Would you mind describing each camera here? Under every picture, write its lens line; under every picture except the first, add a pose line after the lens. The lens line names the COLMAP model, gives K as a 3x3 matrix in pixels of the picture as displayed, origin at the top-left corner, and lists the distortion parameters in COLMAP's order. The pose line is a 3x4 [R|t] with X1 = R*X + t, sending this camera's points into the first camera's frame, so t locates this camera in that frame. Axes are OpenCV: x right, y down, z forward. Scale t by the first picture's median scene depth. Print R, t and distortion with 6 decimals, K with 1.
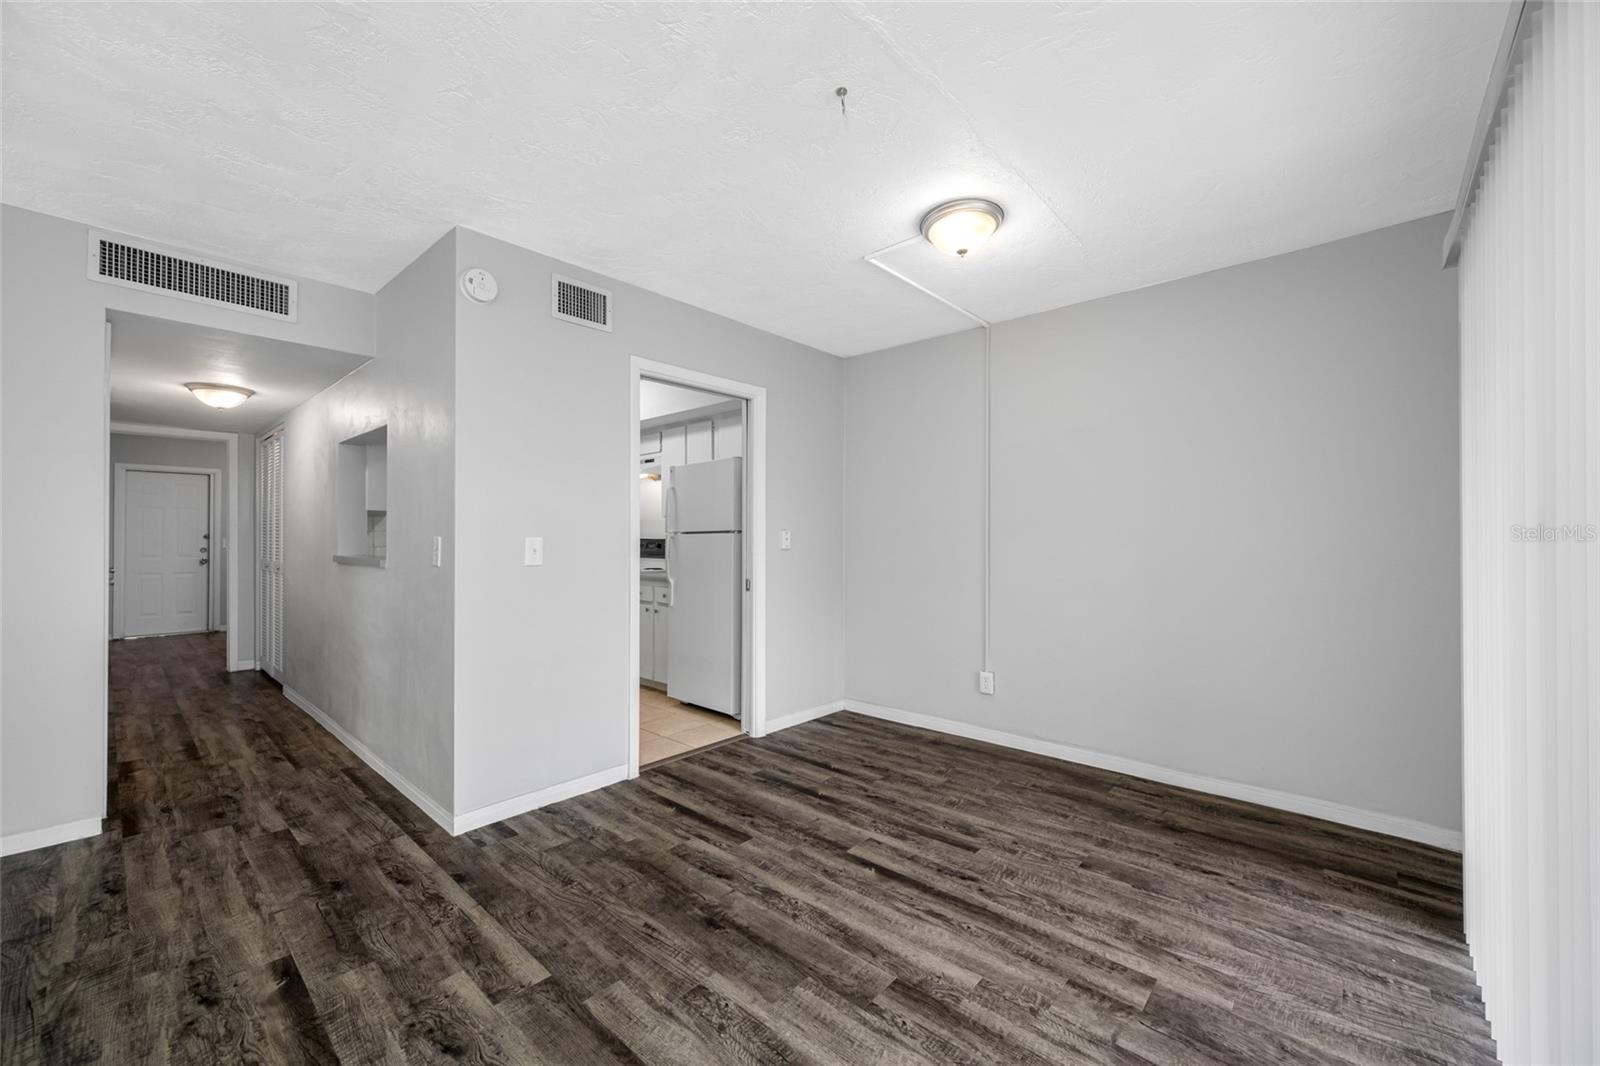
lens RADIAL K [[628.6, 0, 804.7], [0, 628.6, 544.8], [0, 0, 1]] dist [0.000794, -0.000243]
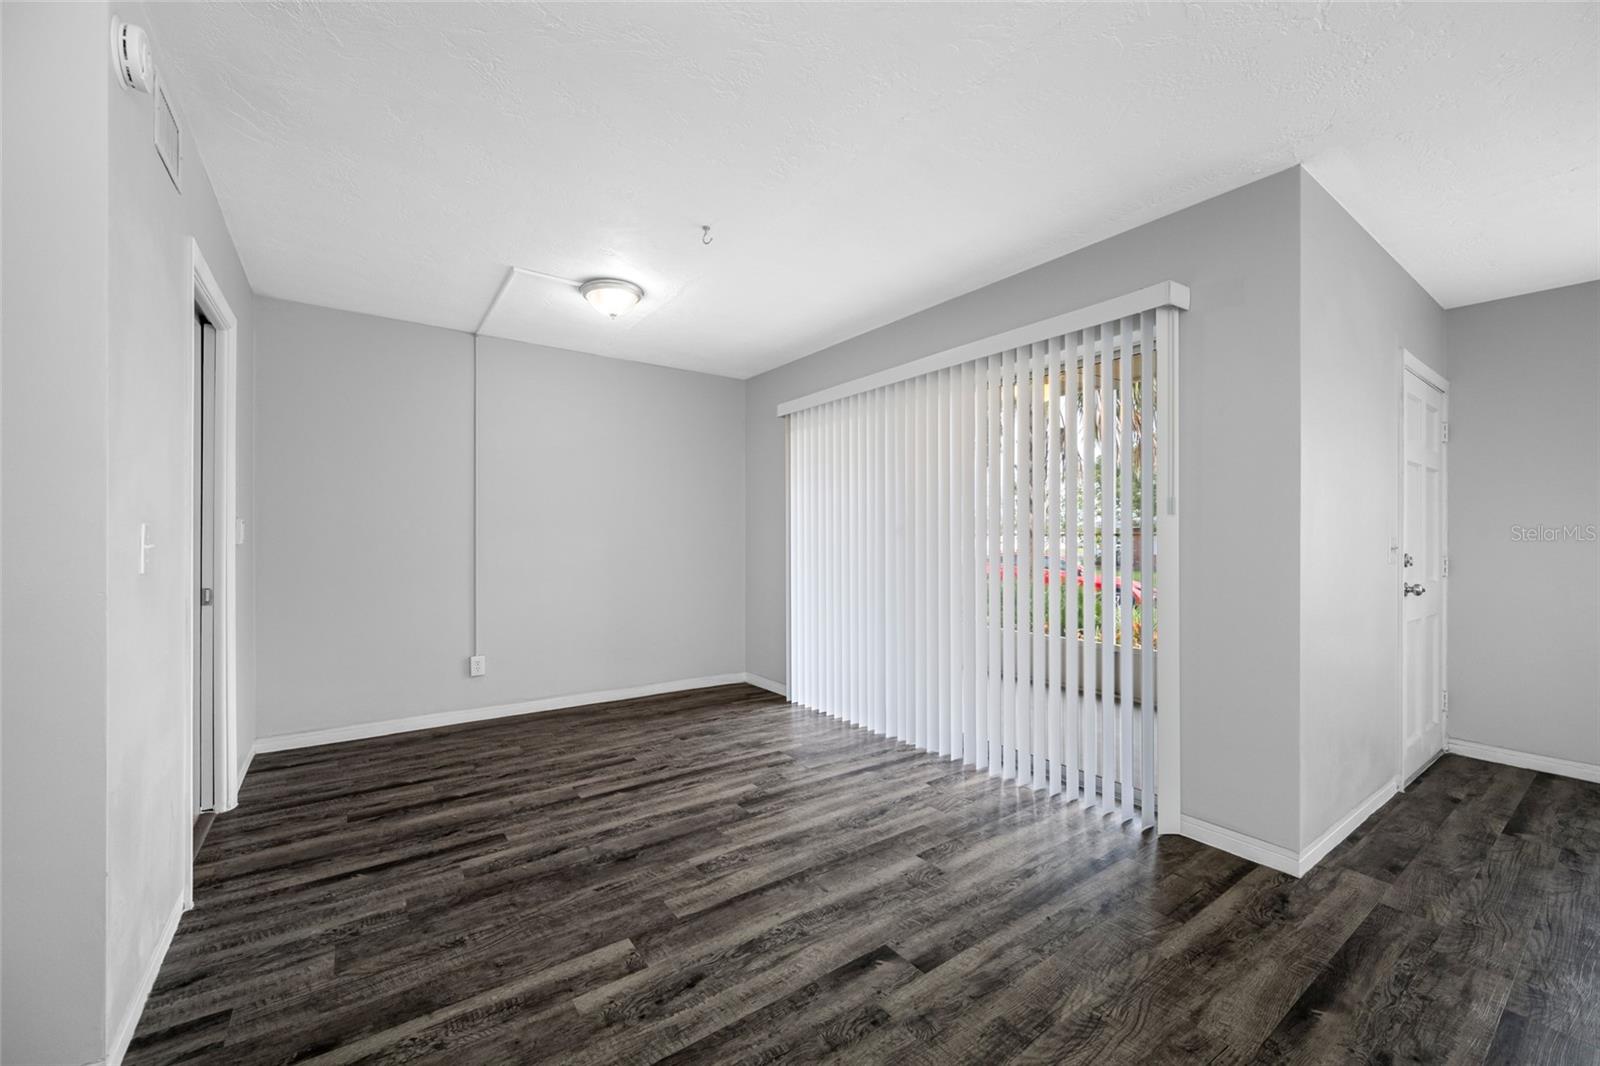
lens RADIAL K [[628.6, 0, 799.5], [0, 628.6, 531.0], [0, 0, 1]] dist [0.000794, -0.000243]
pose [[0.217366, 0.012232, 0.976014, -1.002512], [0.003812, 0.999903, -0.013381, 0.007345], [-0.976083, 0.006629, 0.217298, 0.347796]]
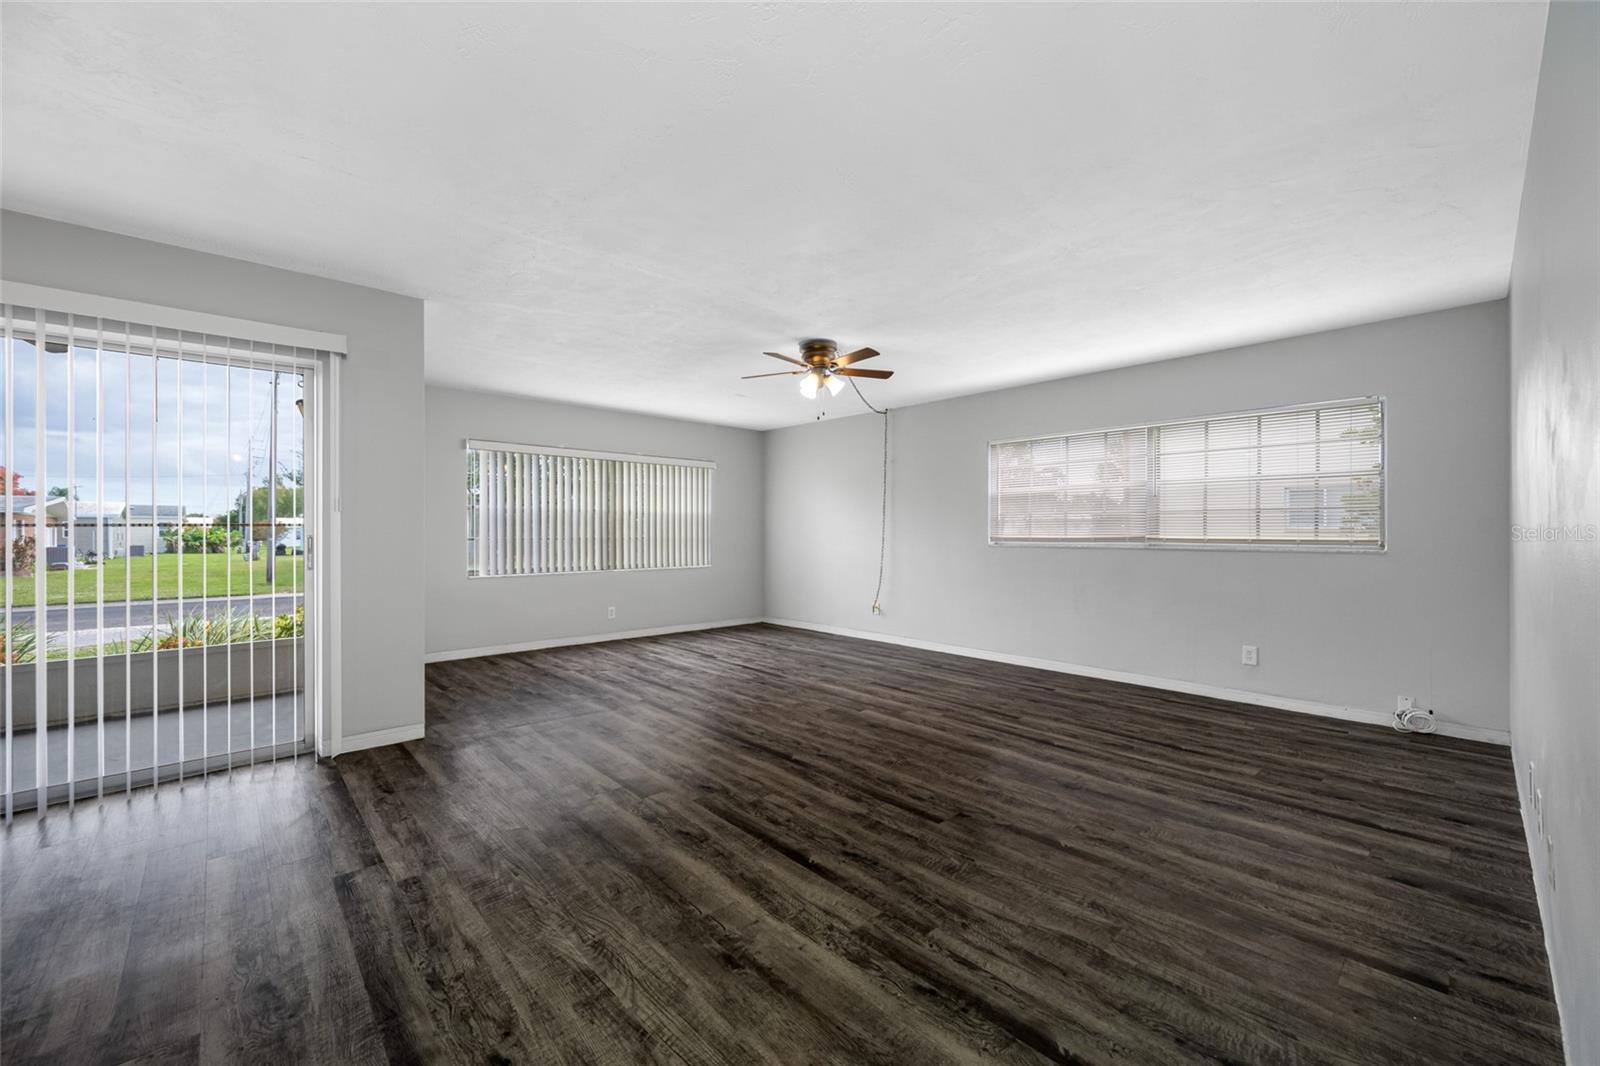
lens RADIAL K [[628.6, 0, 806.7], [0, 628.6, 531.7], [0, 0, 1]] dist [0.000794, -0.000243]
pose [[-0.995988, 0.002568, 0.089449, -0.983564], [0.004007, 0.999865, 0.015905, -0.005481], [-0.089396, 0.016199, -0.995864, 1.229254]]
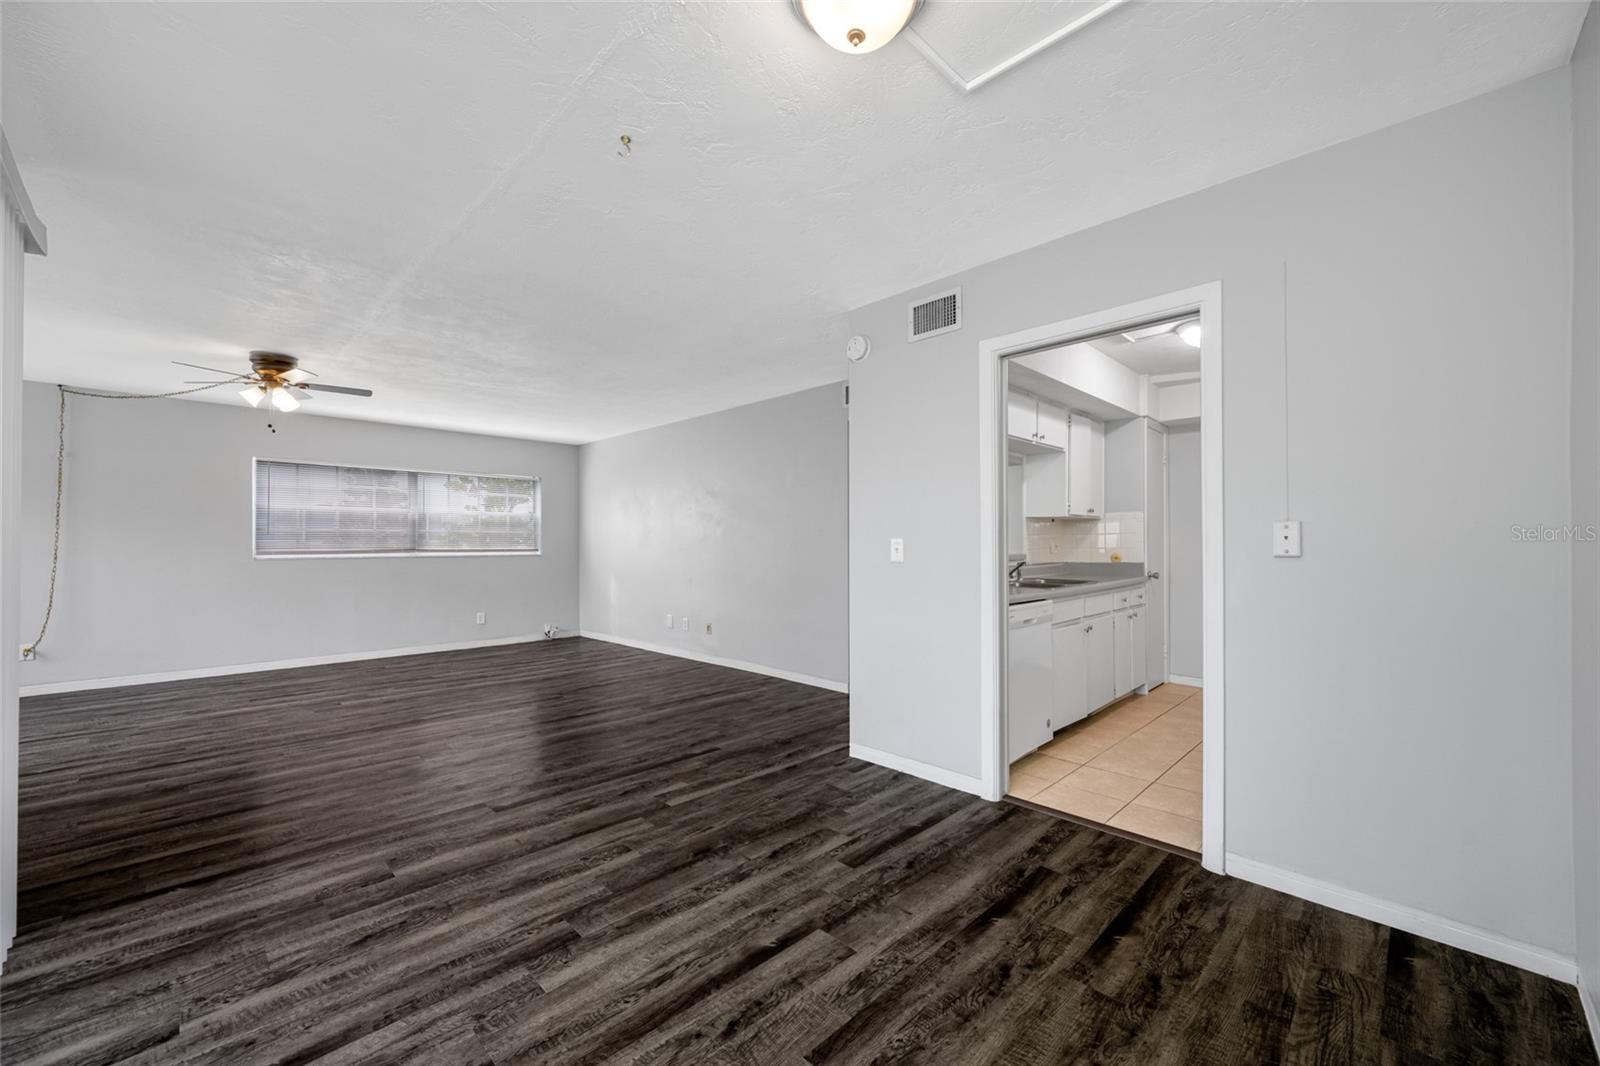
lens RADIAL K [[628.6, 0, 798.0], [0, 628.6, 540.8], [0, 0, 1]] dist [0.000794, -0.000243]
pose [[-0.059780, -0.004321, -0.998202, 0.870184], [-0.010124, 0.999942, -0.003722, 0.000369], [0.998160, 0.009883, -0.059820, 1.023932]]
